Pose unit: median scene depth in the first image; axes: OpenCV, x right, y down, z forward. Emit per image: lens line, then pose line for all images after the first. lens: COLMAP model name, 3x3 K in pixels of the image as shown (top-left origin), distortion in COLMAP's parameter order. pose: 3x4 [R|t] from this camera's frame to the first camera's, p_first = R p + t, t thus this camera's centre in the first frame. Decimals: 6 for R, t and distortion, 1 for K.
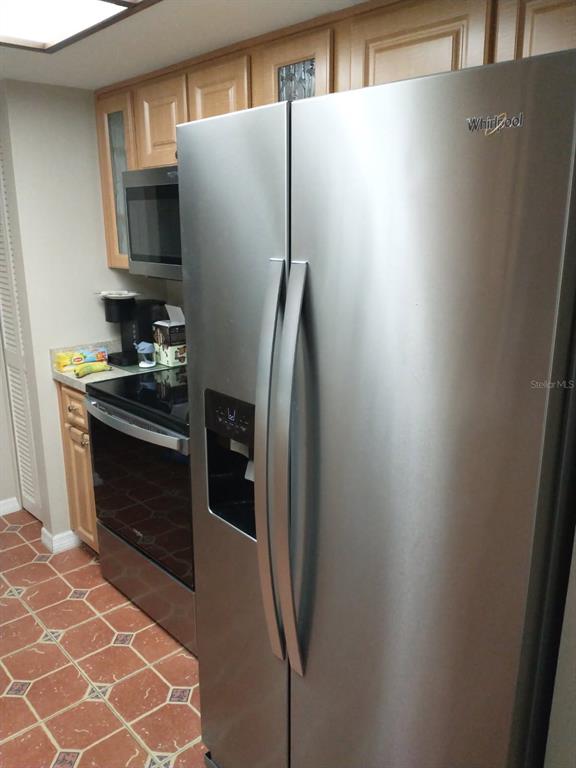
lens RADIAL K [[649.5, 0, 287.2], [0, 649.5, 385.3], [0, 0, 1]] dist [0.027419, -0.004444]
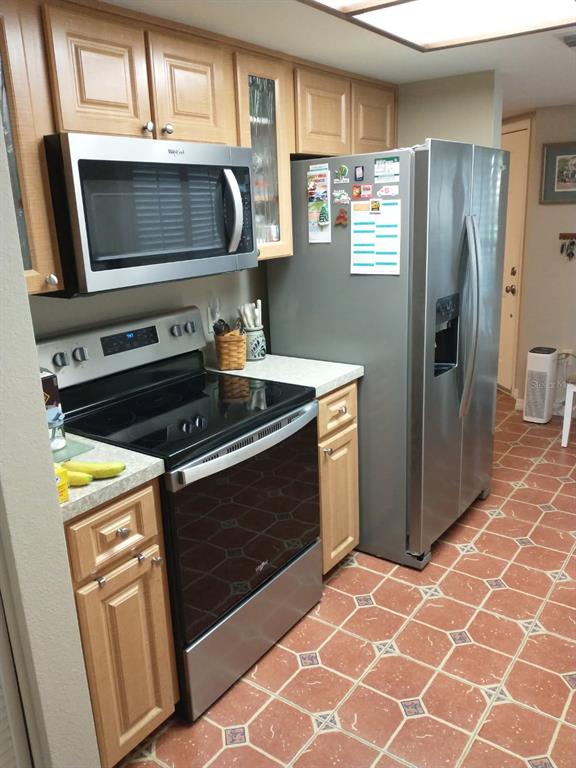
lens RADIAL K [[620.4, 0, 273.5], [0, 620.4, 388.3], [0, 0, 1]] dist [0.029884, -0.050712]
pose [[-0.211277, -0.253967, 0.943855, -0.963222], [0.291636, 0.905289, 0.308871, -0.242693], [-0.932904, 0.340519, -0.117201, 1.008669]]
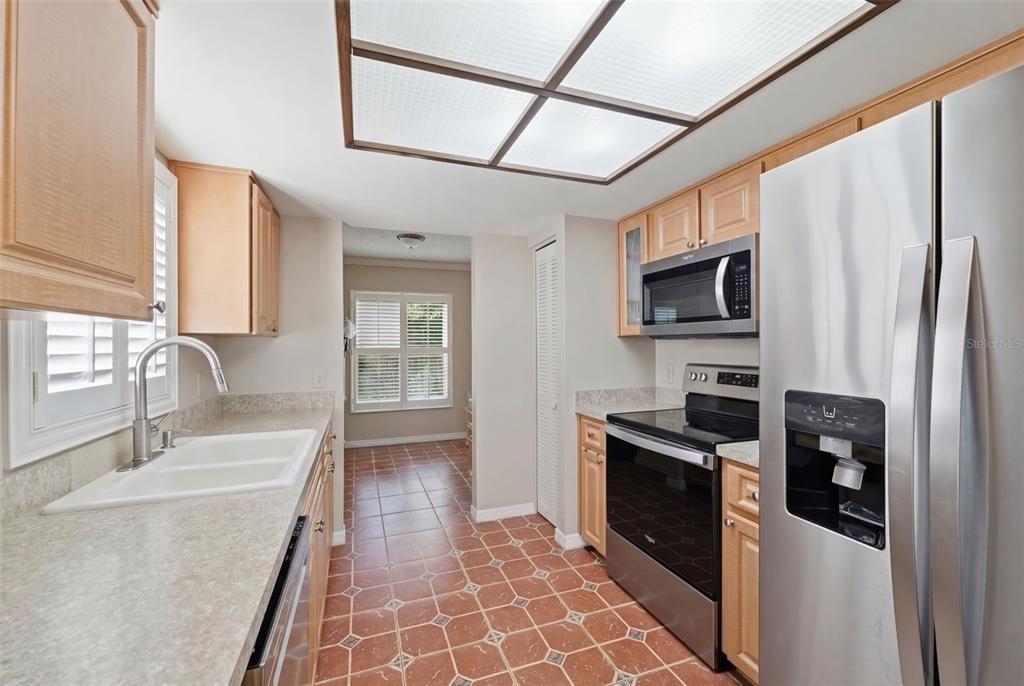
lens RADIAL K [[431.8, 0, 511.3], [0, 431.8, 343.6], [0, 0, 1]] dist [0.001182, -0.000421]
pose [[0.930498, -0.001051, -0.366296, -0.174903], [-0.089336, 0.969148, -0.229720, 0.082229], [0.355236, 0.246477, 0.901696, 0.098109]]
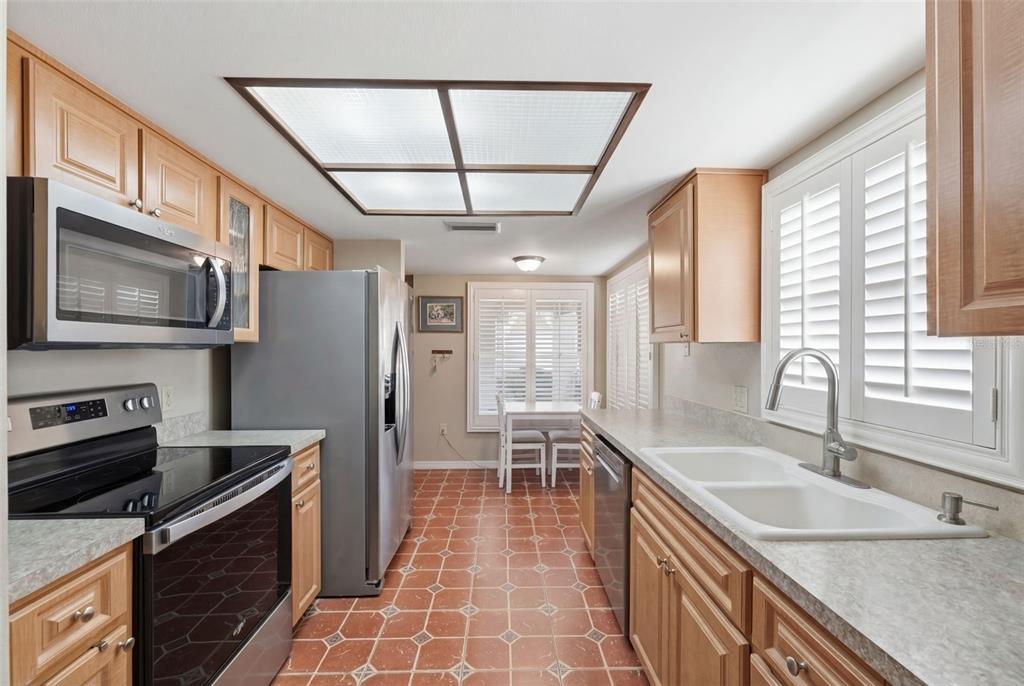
lens RADIAL K [[431.8, 0, 512.6], [0, 431.8, 350.0], [0, 0, 1]] dist [0.001182, -0.000421]
pose [[-0.772442, 0.003331, 0.635076, -0.882133], [0.164850, 0.966762, 0.195436, -0.185691], [-0.613317, 0.255655, -0.747317, 1.121347]]
